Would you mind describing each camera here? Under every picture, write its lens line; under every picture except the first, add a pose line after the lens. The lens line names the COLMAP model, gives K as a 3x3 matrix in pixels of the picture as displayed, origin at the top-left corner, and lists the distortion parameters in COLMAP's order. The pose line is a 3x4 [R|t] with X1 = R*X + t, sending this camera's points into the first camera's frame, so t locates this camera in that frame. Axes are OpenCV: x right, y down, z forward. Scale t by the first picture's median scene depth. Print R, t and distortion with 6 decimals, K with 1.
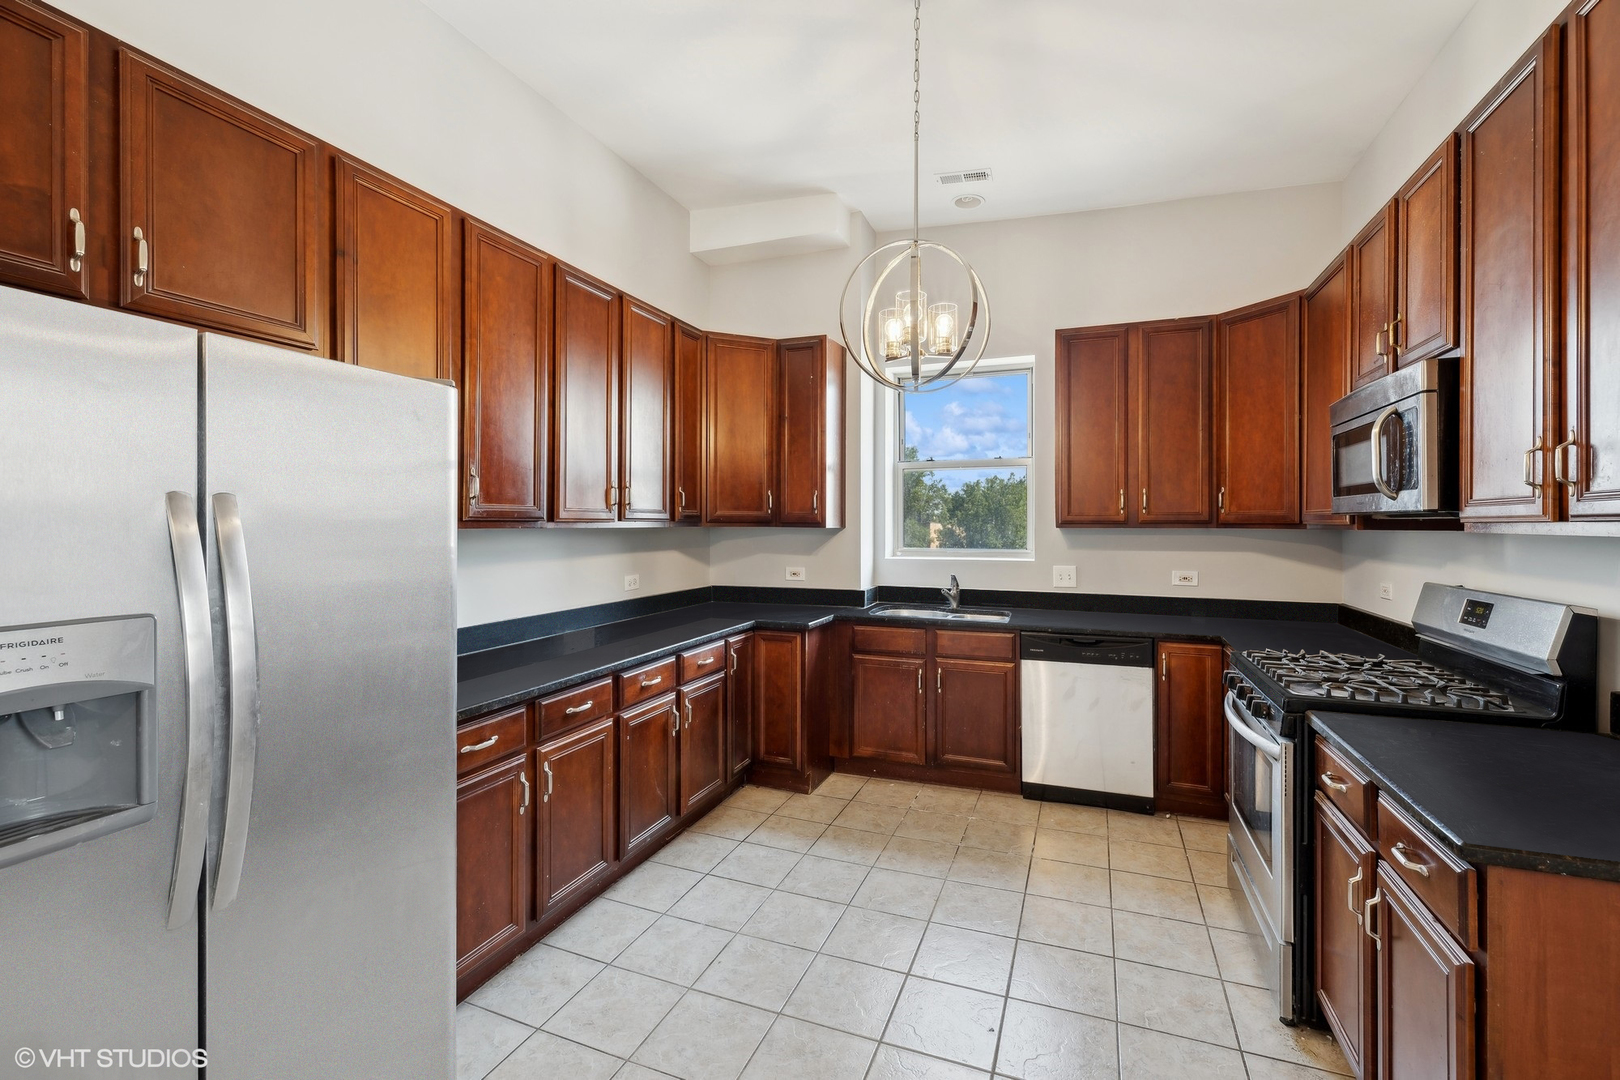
lens RADIAL K [[679.3, 0, 821.3], [0, 679.3, 528.8], [0, 0, 1]] dist [-0.000778, 0.000170]
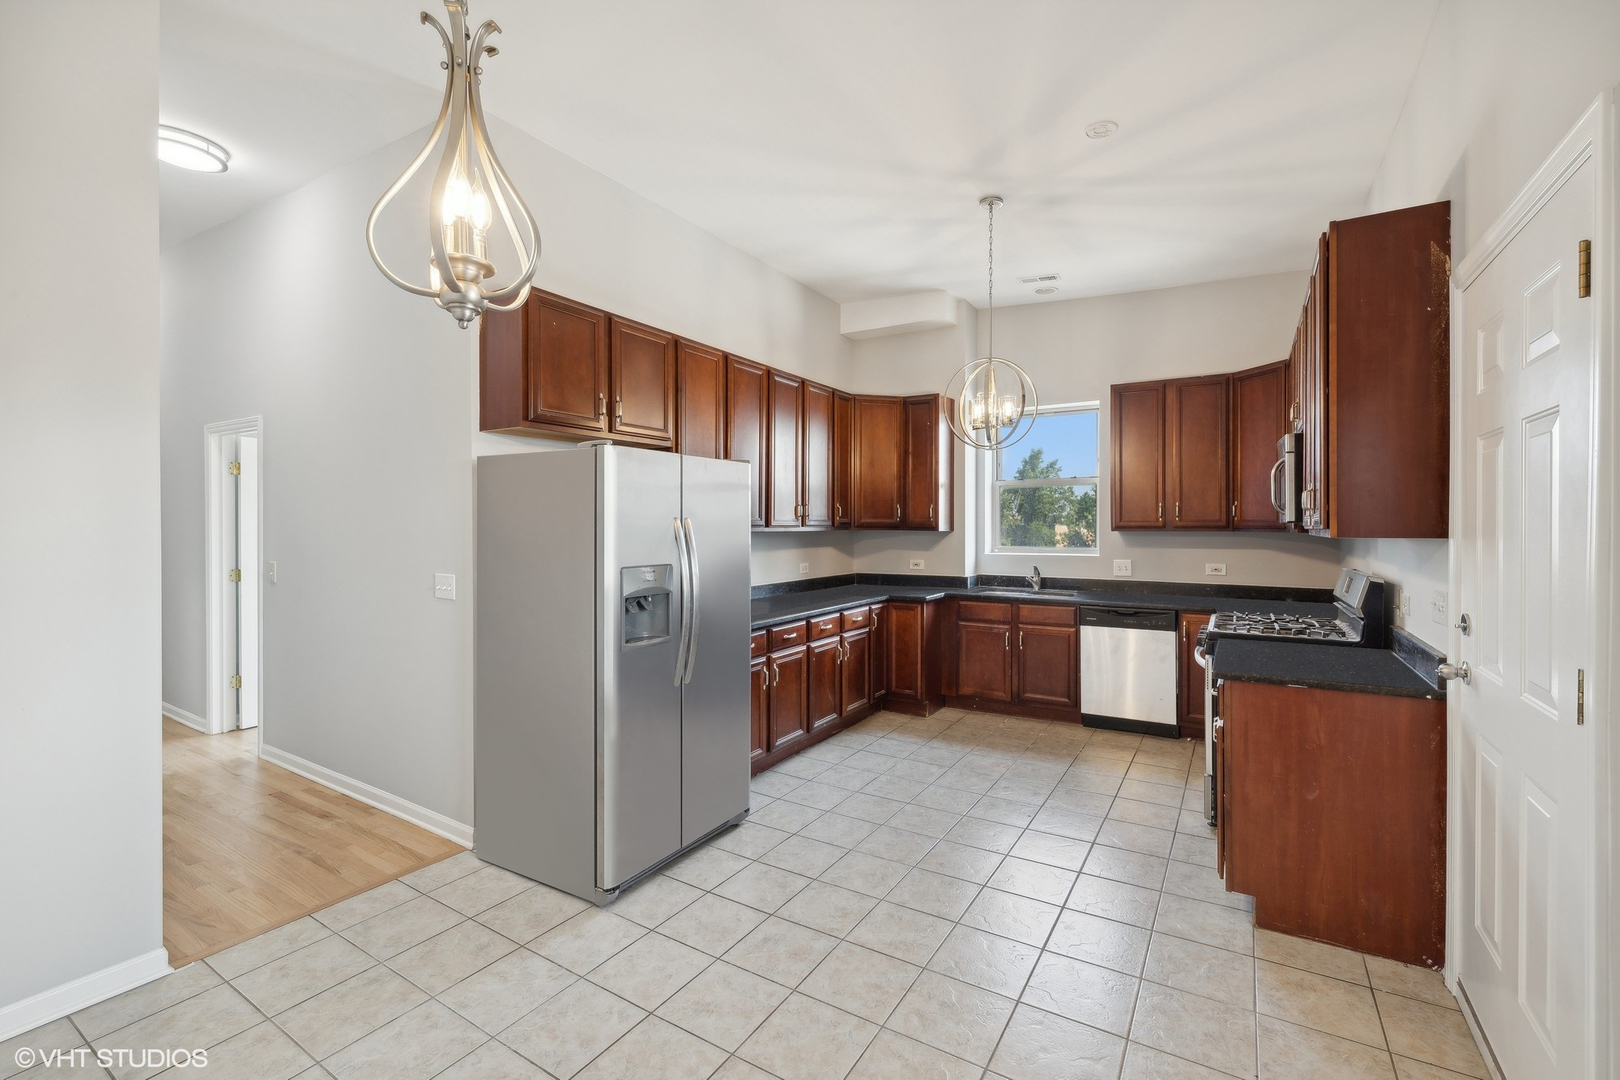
lens RADIAL K [[679.3, 0, 821.3], [0, 679.3, 528.8], [0, 0, 1]] dist [-0.000778, 0.000170]
pose [[0.984258, -0.000382, -0.176737, 0.017441], [-0.000190, 0.999995, -0.003224, -0.001456], [0.176737, 0.003207, 0.984253, -0.462863]]
